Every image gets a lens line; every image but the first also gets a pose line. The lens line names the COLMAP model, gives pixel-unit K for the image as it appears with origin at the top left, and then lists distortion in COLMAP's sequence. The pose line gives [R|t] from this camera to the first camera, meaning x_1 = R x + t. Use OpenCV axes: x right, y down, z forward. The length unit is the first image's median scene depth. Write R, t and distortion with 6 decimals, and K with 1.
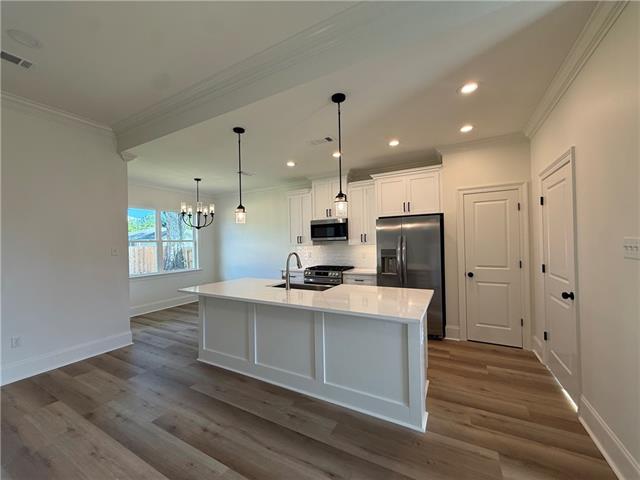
lens RADIAL K [[254.2, 0, 320.0], [0, 254.2, 240.0], [0, 0, 1]] dist [-0.000367, 0.000124]
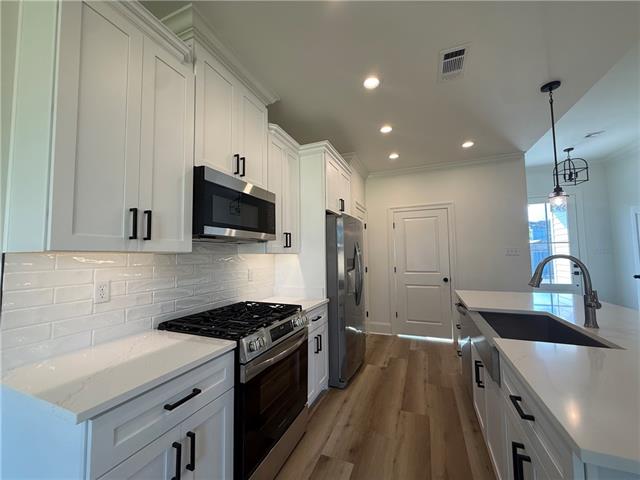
lens RADIAL K [[254.2, 0, 320.0], [0, 254.2, 240.0], [0, 0, 1]] dist [-0.000367, 0.000124]
pose [[-0.104195, 0.081087, 0.991246, -0.538182], [0.005873, 0.996704, -0.080917, 0.053170], [-0.994540, -0.002610, -0.104328, 1.455242]]
